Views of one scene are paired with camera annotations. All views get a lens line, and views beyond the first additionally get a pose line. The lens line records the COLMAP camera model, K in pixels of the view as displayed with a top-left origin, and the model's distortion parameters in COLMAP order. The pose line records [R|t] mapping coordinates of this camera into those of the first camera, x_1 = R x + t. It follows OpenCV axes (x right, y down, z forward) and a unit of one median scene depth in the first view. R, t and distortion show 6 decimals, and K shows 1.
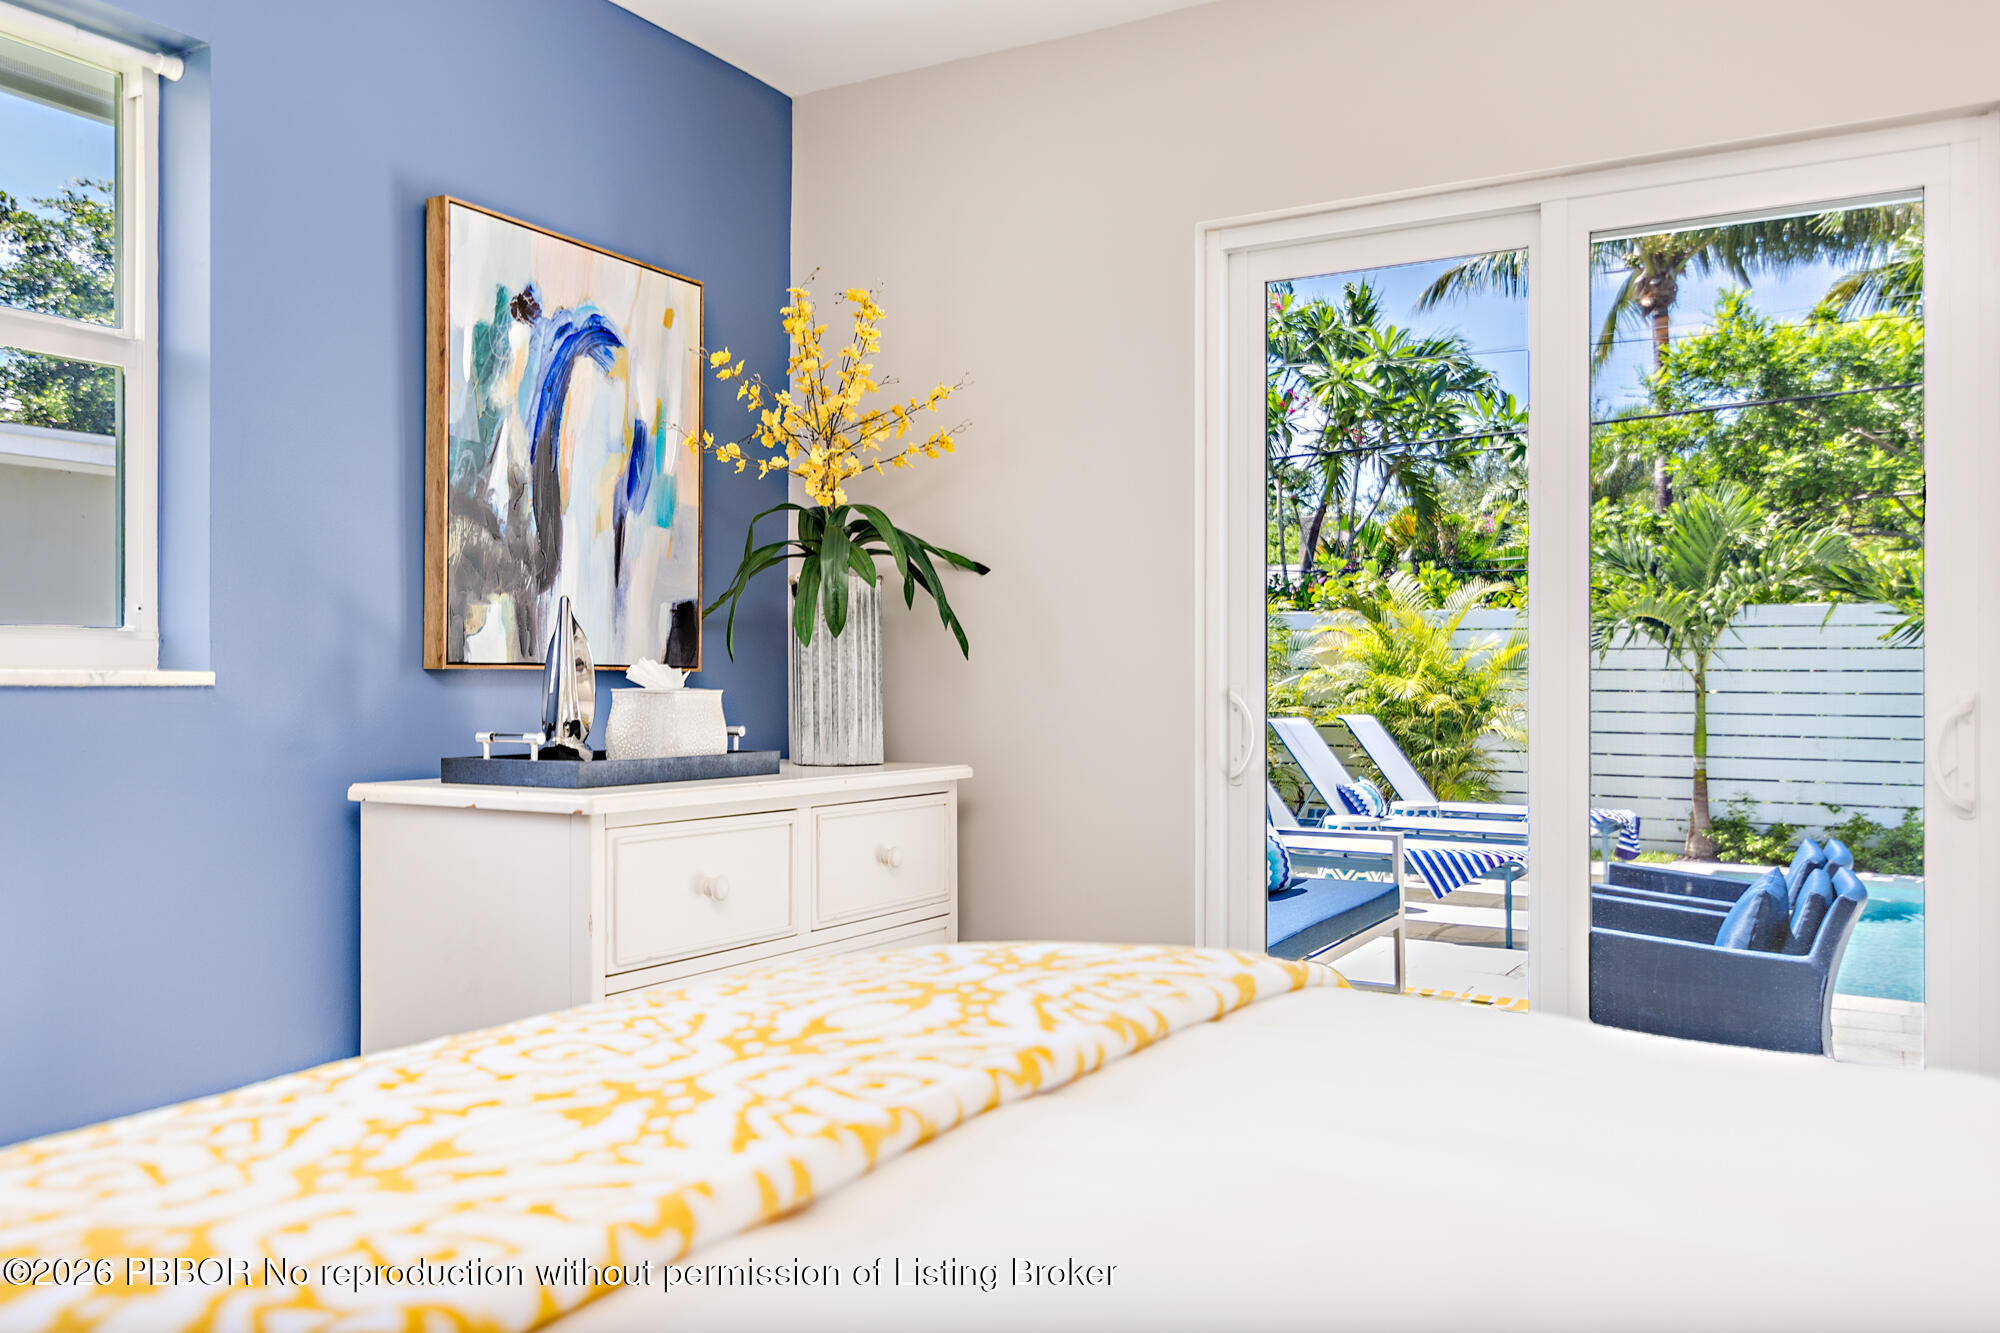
lens RADIAL K [[1551.3, 0, 1000.0], [0, 1551.3, 666.5], [0, 0, 1]] dist [-0.002737, 0.001218]
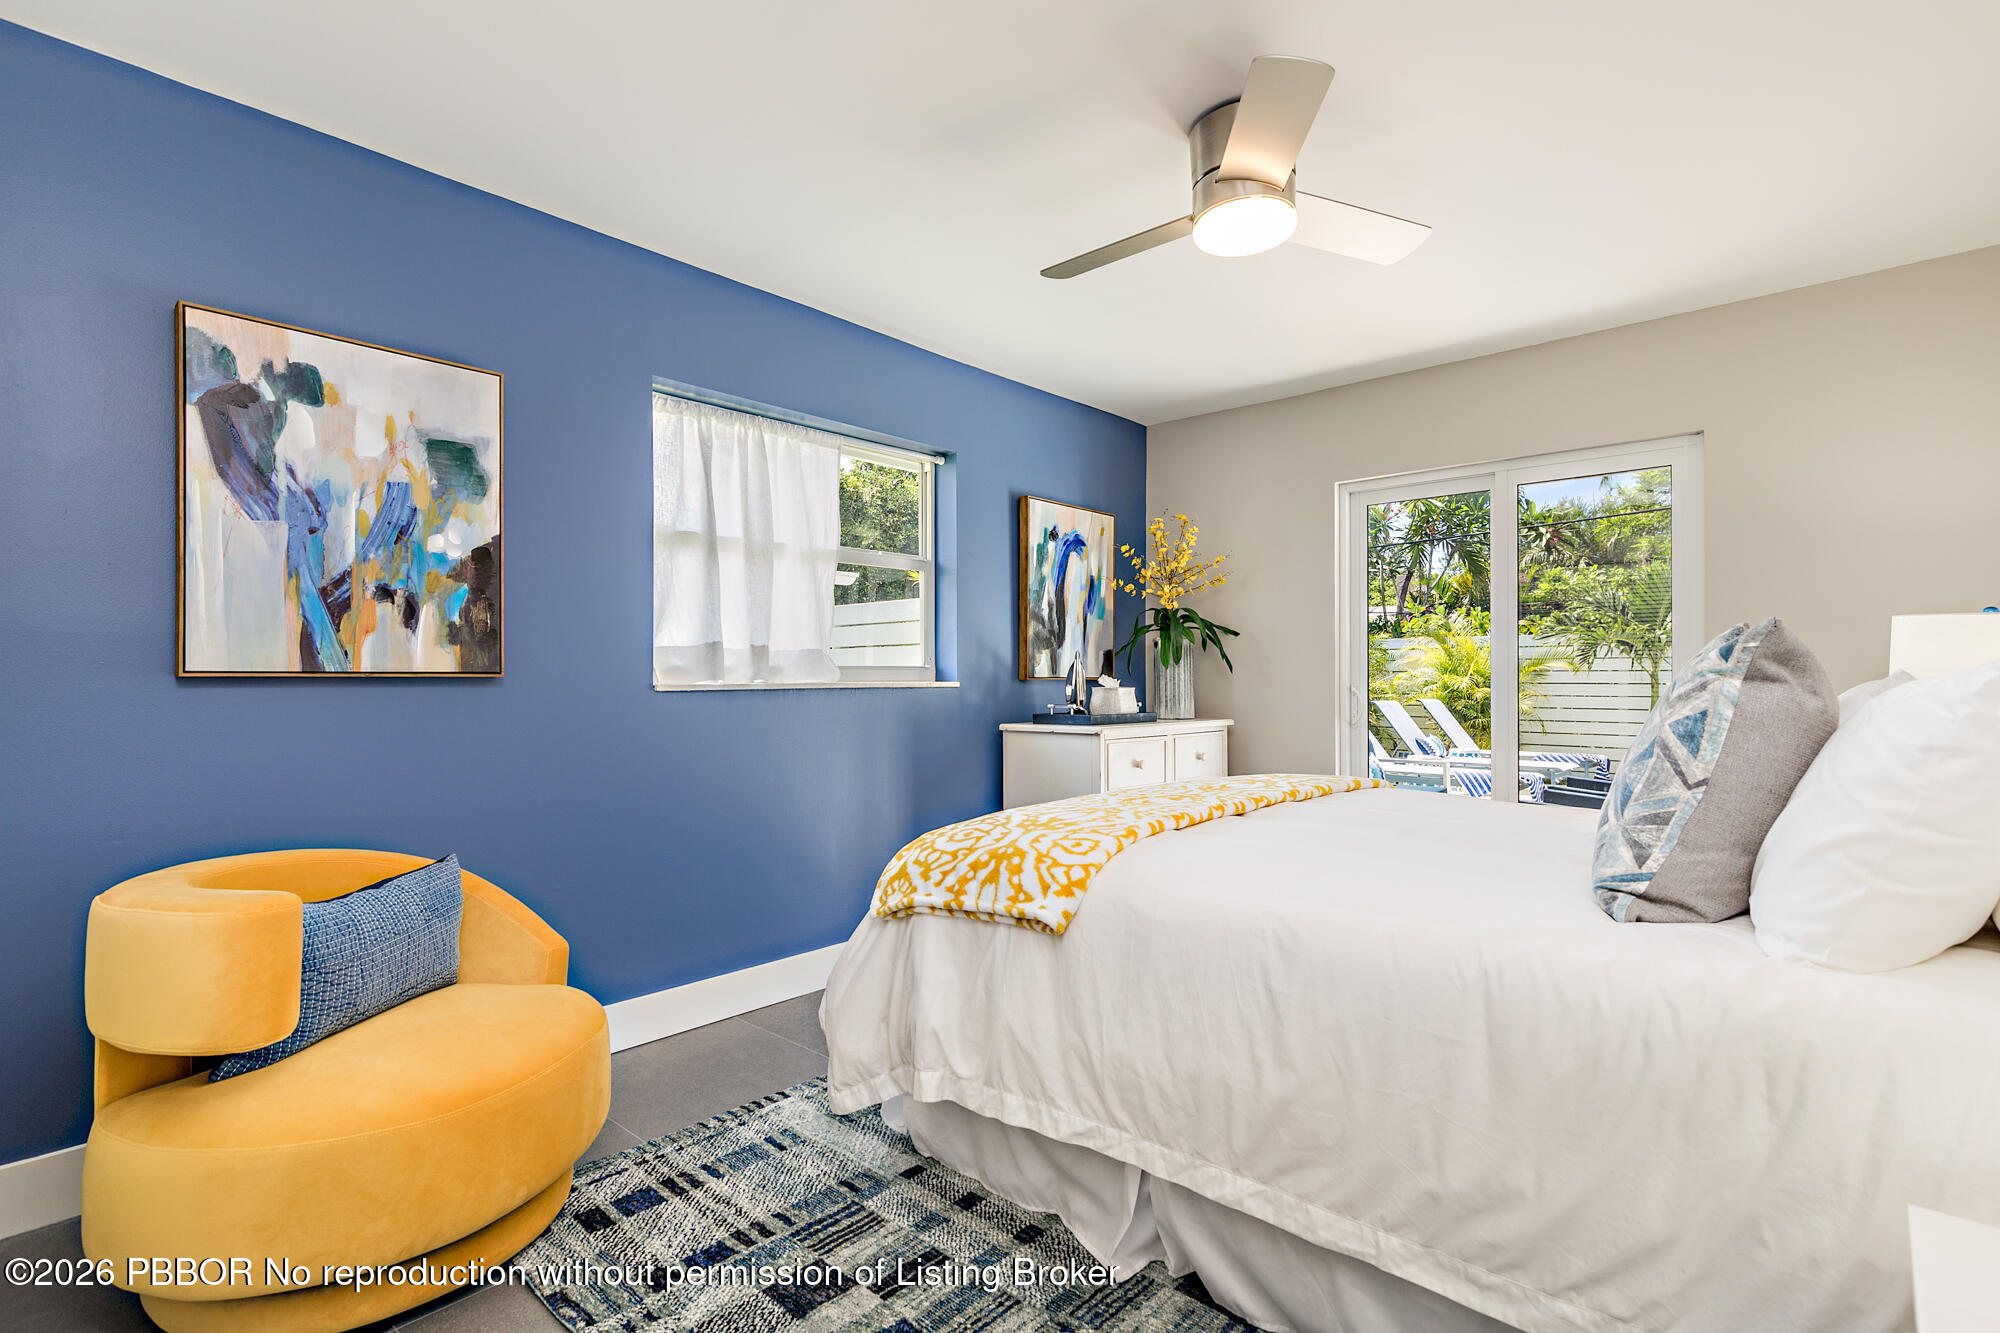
lens RADIAL K [[945.4, 0, 1000.0], [0, 945.4, 666.5], [0, 0, 1]] dist [0.001167, 0.000195]
pose [[0.978237, -0.007521, -0.207356, -0.067414], [0.006744, 0.999967, -0.004454, -0.011499], [0.207383, 0.002959, 0.978255, -0.459002]]
